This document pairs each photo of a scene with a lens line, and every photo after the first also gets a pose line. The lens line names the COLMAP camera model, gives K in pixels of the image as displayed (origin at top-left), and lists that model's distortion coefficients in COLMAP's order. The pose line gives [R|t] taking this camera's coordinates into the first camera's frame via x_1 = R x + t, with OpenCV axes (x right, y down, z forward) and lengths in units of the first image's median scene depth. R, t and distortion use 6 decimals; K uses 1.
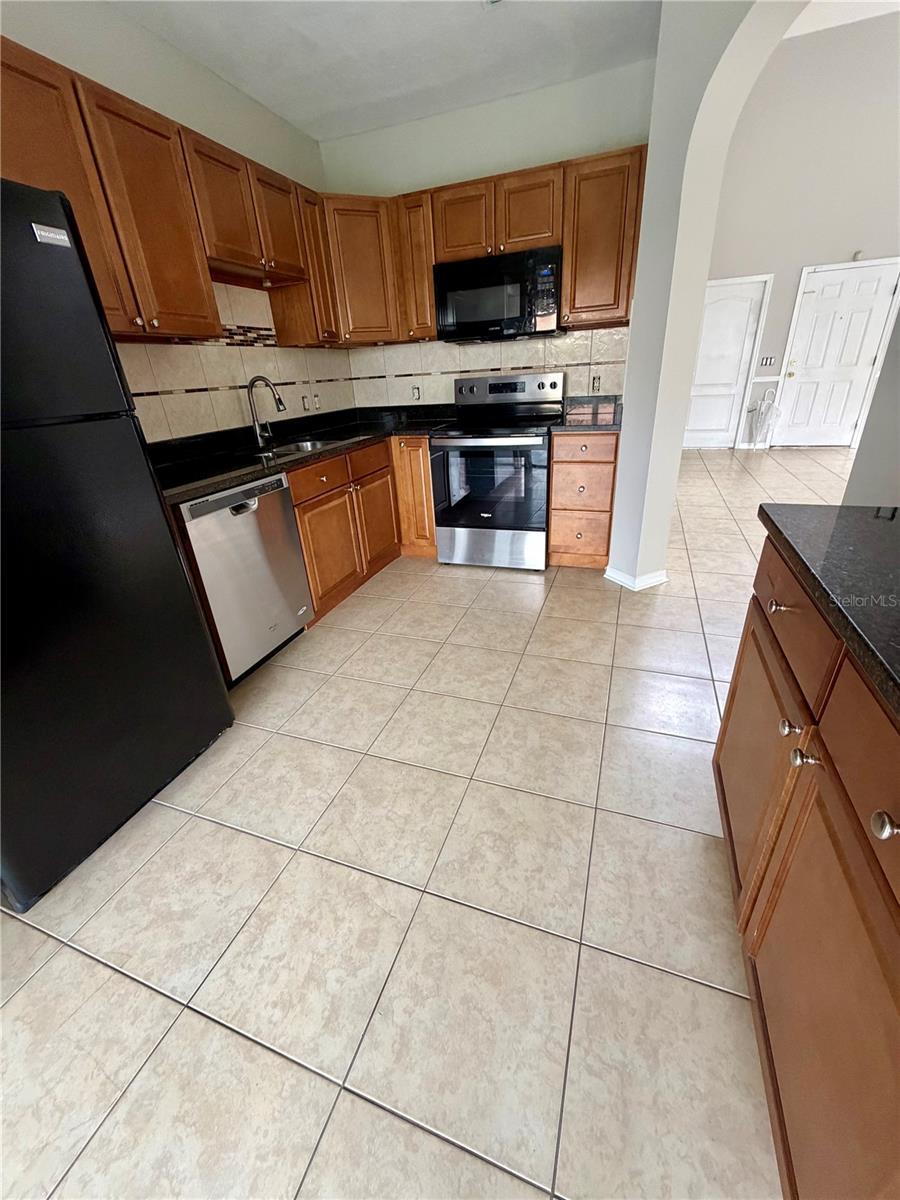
lens RADIAL K [[480.2, 0, 449.0], [0, 480.2, 598.9], [0, 0, 1]] dist [0.003073, -0.000375]
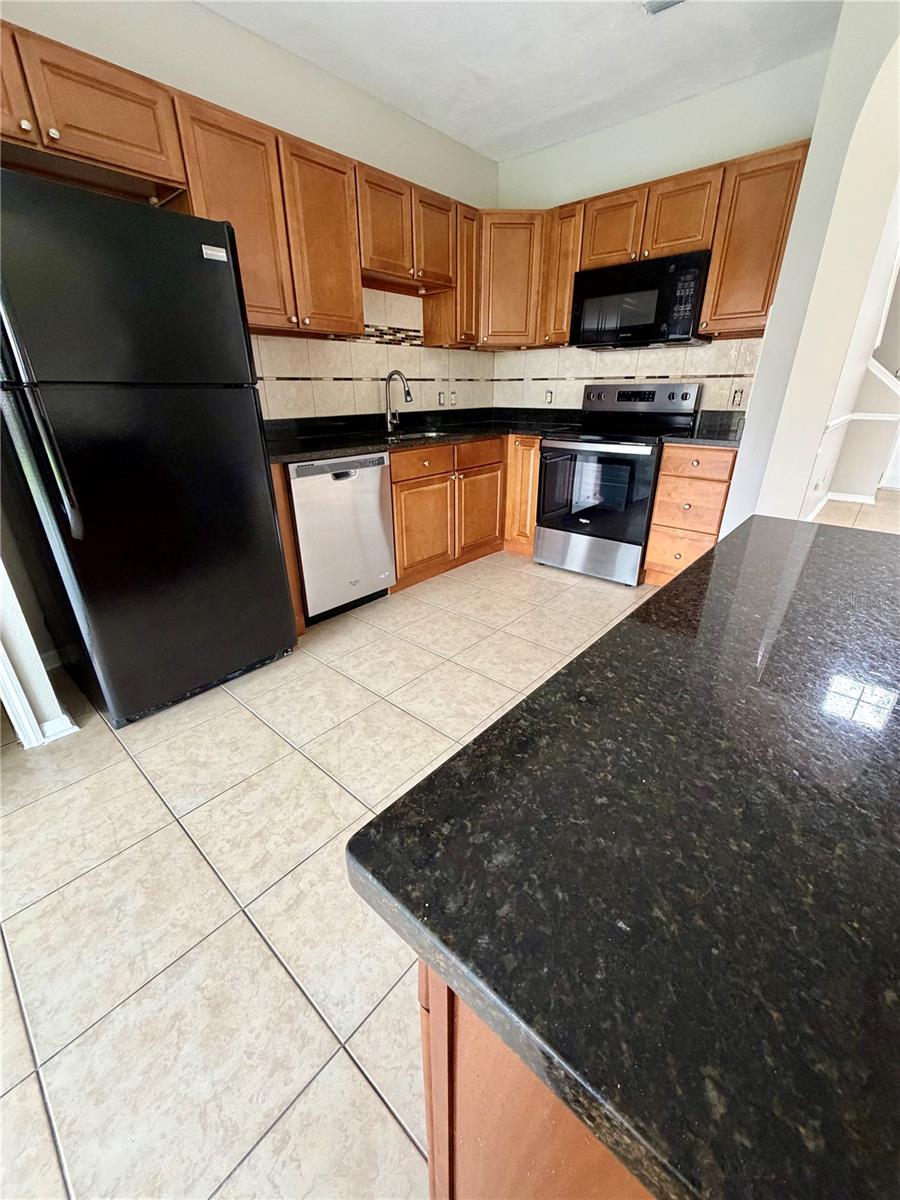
lens RADIAL K [[480.2, 0, 451.9], [0, 480.2, 600.5], [0, 0, 1]] dist [0.003073, -0.000375]
pose [[0.930196, 0.195372, -0.310750, 0.202313], [-0.199781, 0.979677, 0.017913, 0.030420], [0.307934, 0.045419, 0.950323, -0.028944]]
